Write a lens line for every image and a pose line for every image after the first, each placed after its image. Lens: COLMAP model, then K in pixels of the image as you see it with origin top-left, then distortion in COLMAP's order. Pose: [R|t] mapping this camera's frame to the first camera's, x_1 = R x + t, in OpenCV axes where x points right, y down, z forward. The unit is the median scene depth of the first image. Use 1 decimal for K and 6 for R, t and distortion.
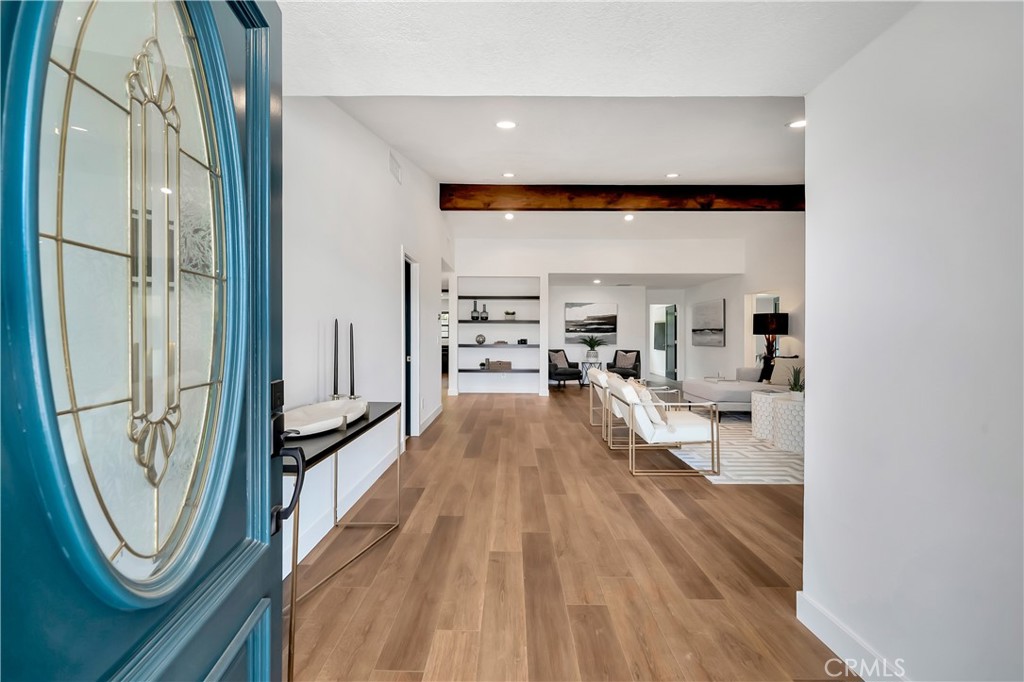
lens RADIAL K [[362.7, 0, 512.0], [0, 362.7, 341.0], [0, 0, 1]] dist [0.000686, -0.000053]
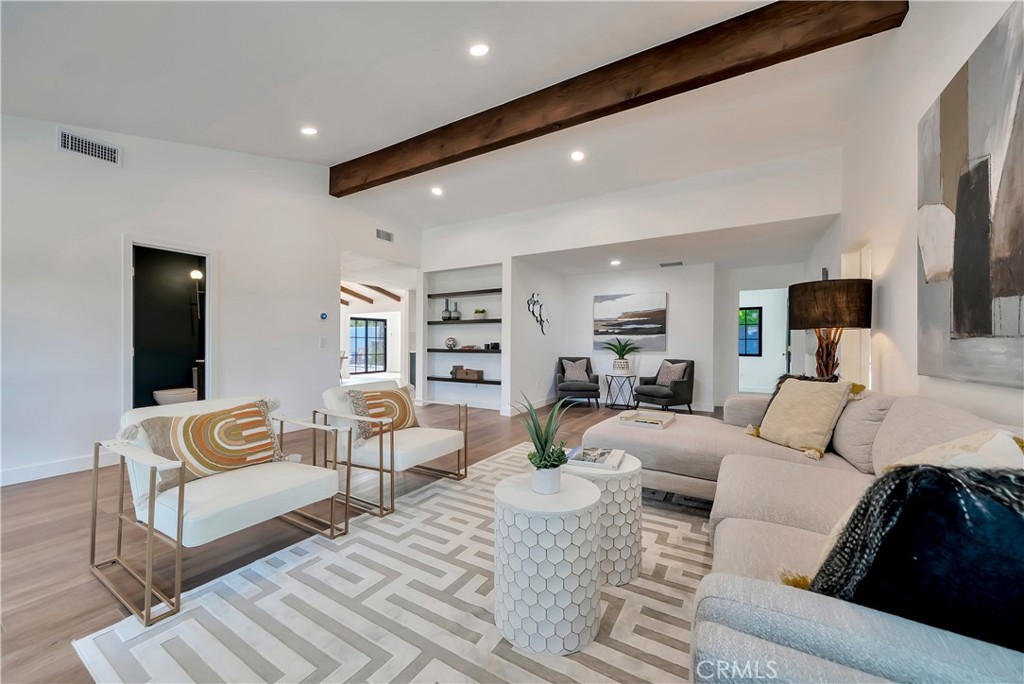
lens RADIAL K [[362.7, 0, 512.0], [0, 362.7, 342.0], [0, 0, 1]] dist [0.000686, -0.000053]
pose [[0.872087, -0.004738, -0.489328, 0.453136], [-0.006576, 0.999749, -0.021401, 0.009971], [0.489307, 0.021881, 0.871837, 0.314623]]
